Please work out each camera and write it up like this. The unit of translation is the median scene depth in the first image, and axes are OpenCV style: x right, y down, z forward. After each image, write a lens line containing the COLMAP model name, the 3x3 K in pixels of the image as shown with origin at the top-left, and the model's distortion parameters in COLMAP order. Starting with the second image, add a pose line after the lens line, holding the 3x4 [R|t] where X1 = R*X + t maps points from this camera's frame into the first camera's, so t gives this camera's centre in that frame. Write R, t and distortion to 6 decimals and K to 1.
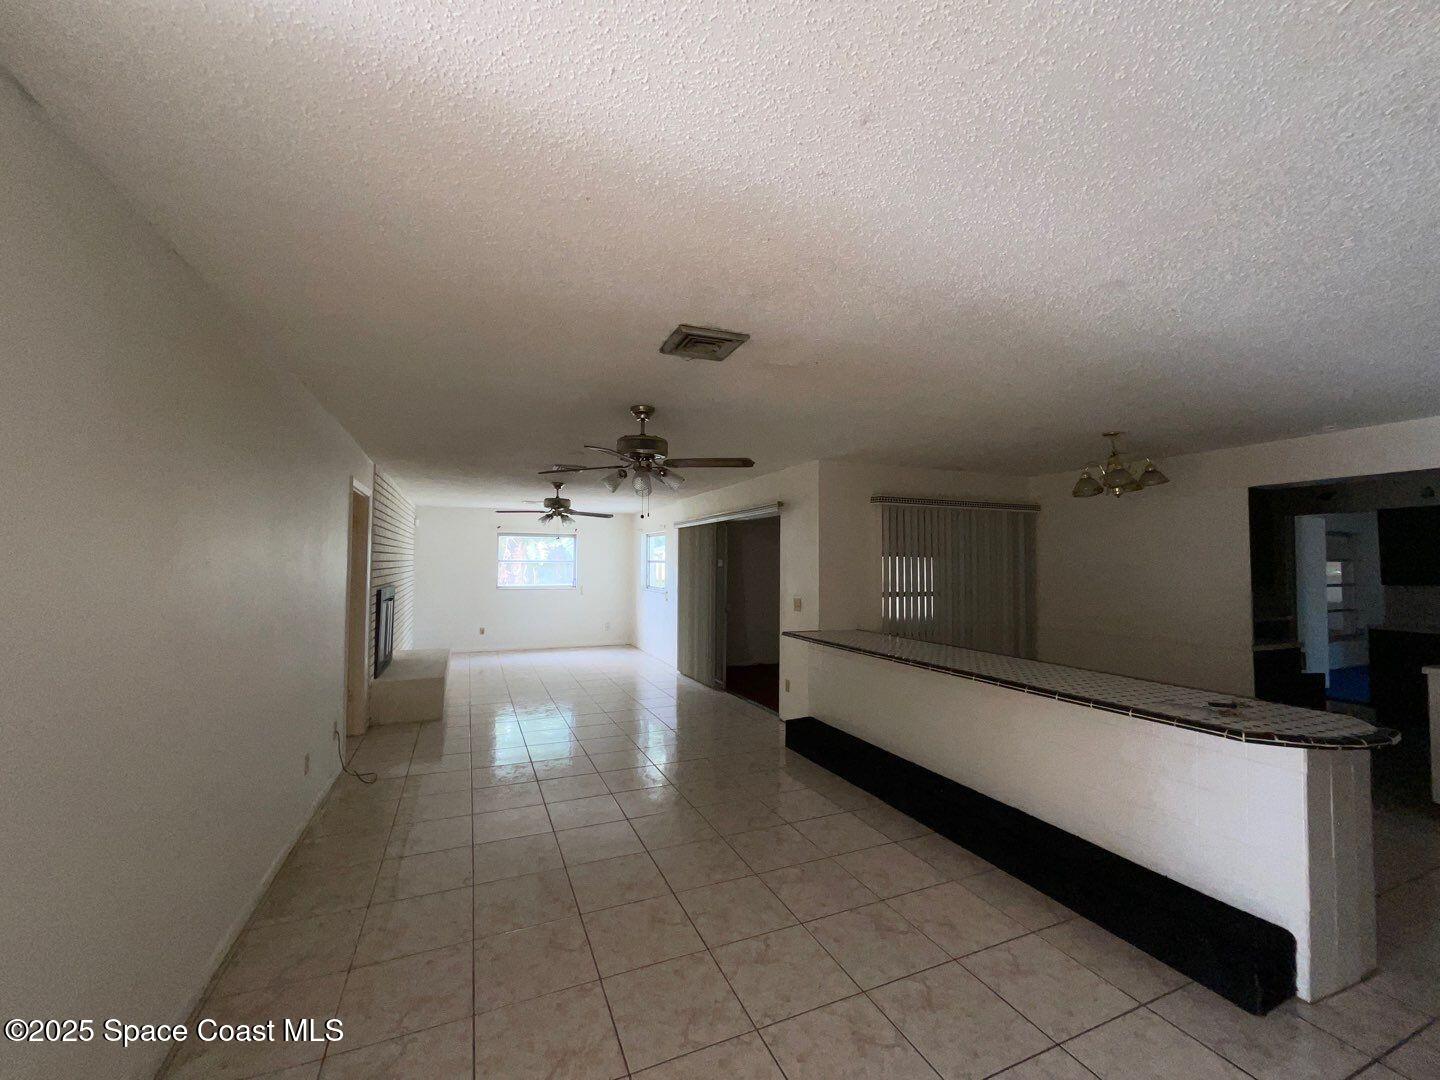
lens RADIAL K [[587.3, 0, 720.0], [0, 587.3, 540.0], [0, 0, 1]] dist [-0.001059, 0.000632]
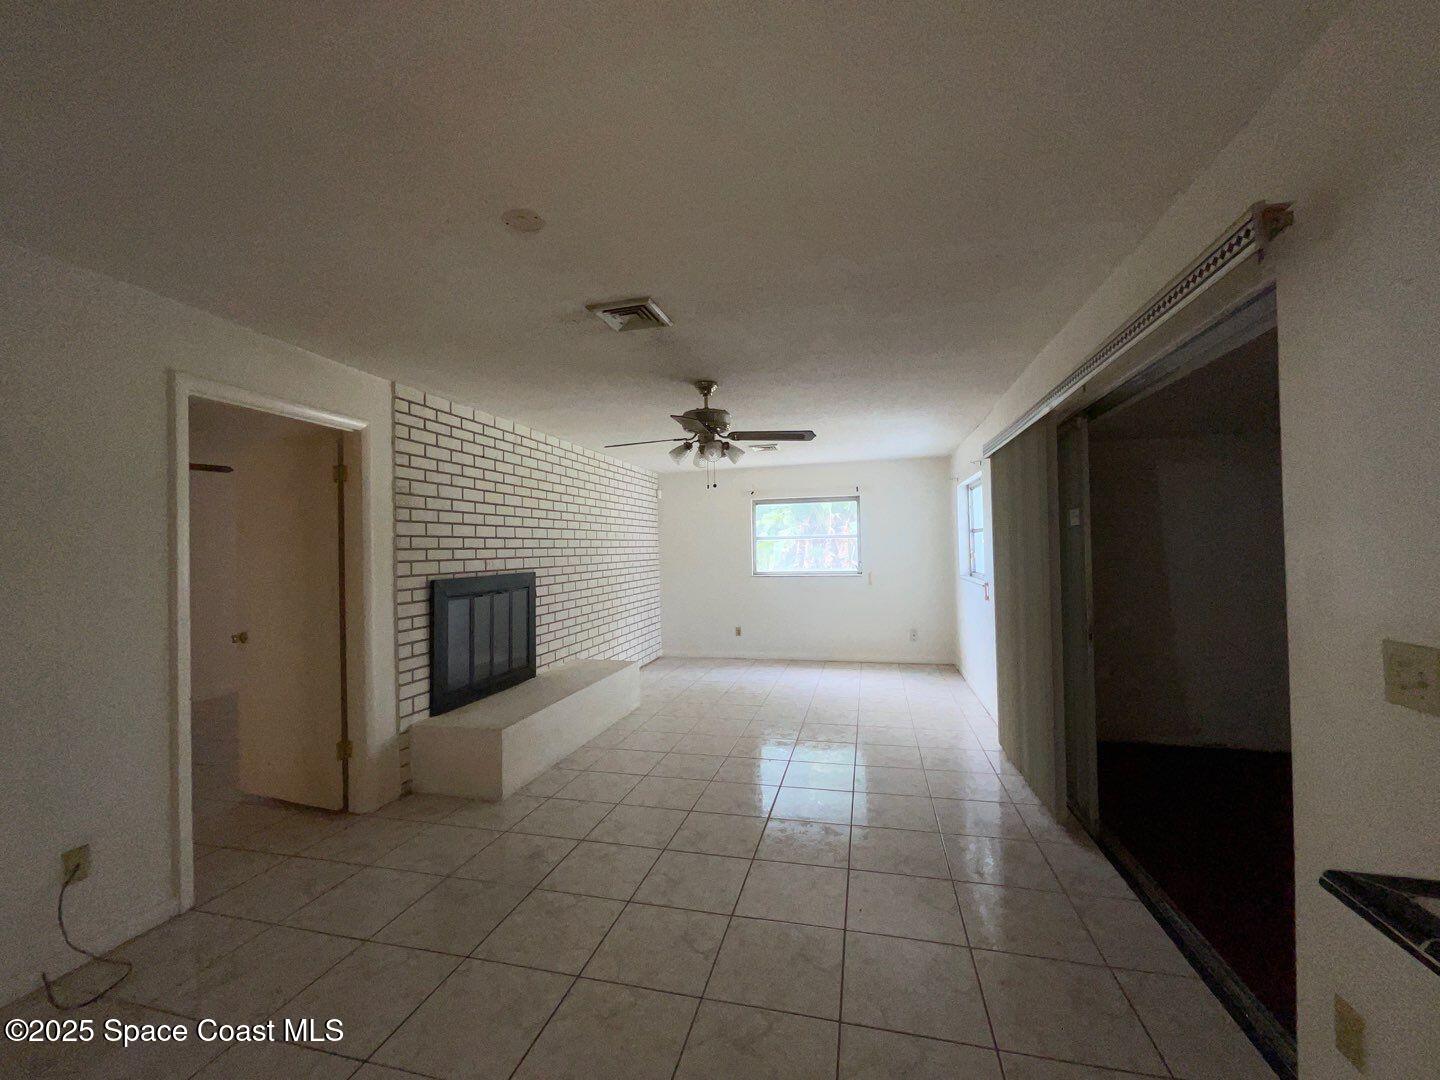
lens RADIAL K [[587.3, 0, 720.0], [0, 587.3, 540.0], [0, 0, 1]] dist [-0.001059, 0.000632]
pose [[0.794841, -0.033528, -0.605890, 0.038724], [0.049770, 0.998710, 0.010026, 0.029158], [0.604773, -0.038124, 0.795485, 0.398778]]
